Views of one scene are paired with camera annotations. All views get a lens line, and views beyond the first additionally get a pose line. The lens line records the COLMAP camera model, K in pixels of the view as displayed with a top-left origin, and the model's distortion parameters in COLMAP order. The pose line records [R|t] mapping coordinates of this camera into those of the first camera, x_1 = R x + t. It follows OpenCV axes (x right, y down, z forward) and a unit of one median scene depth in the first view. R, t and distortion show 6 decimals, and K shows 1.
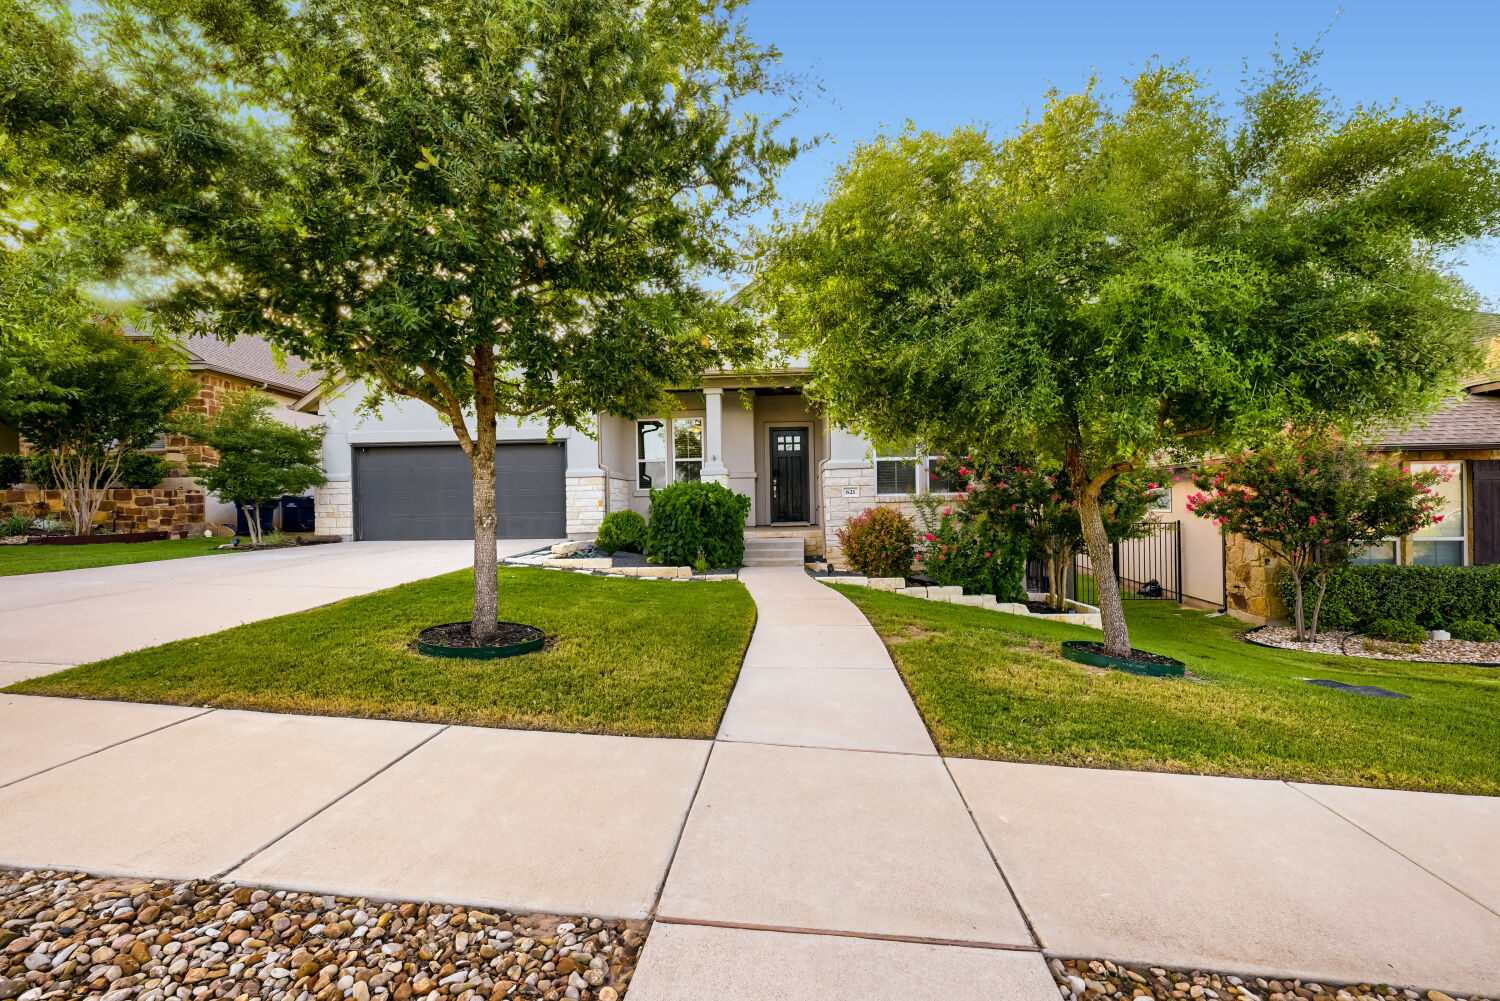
lens RADIAL K [[595.7, 0, 752.1], [0, 595.7, 504.8], [0, 0, 1]] dist [0.000788, -0.000343]
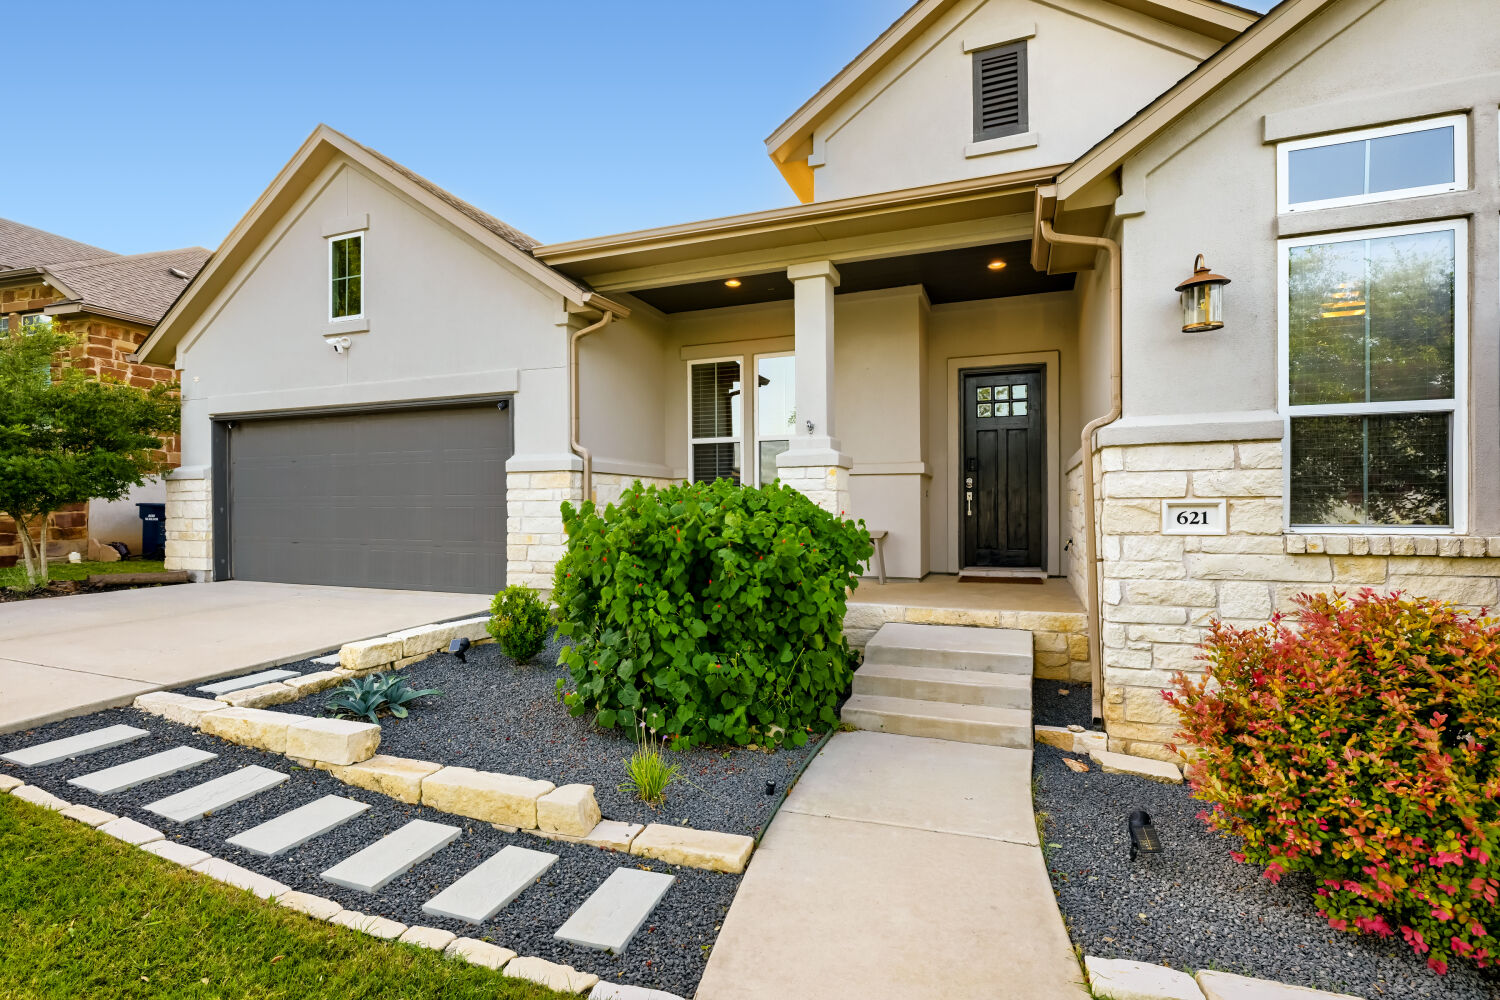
lens RADIAL K [[659.7, 0, 778.2], [0, 659.7, 503.4], [0, 0, 1]] dist [-0.000895, -0.000345]
pose [[0.959354, 0.012868, -0.281913, 0.048215], [-0.014094, 0.999898, -0.002321, -0.022261], [0.281855, 0.006200, 0.959437, 0.538502]]
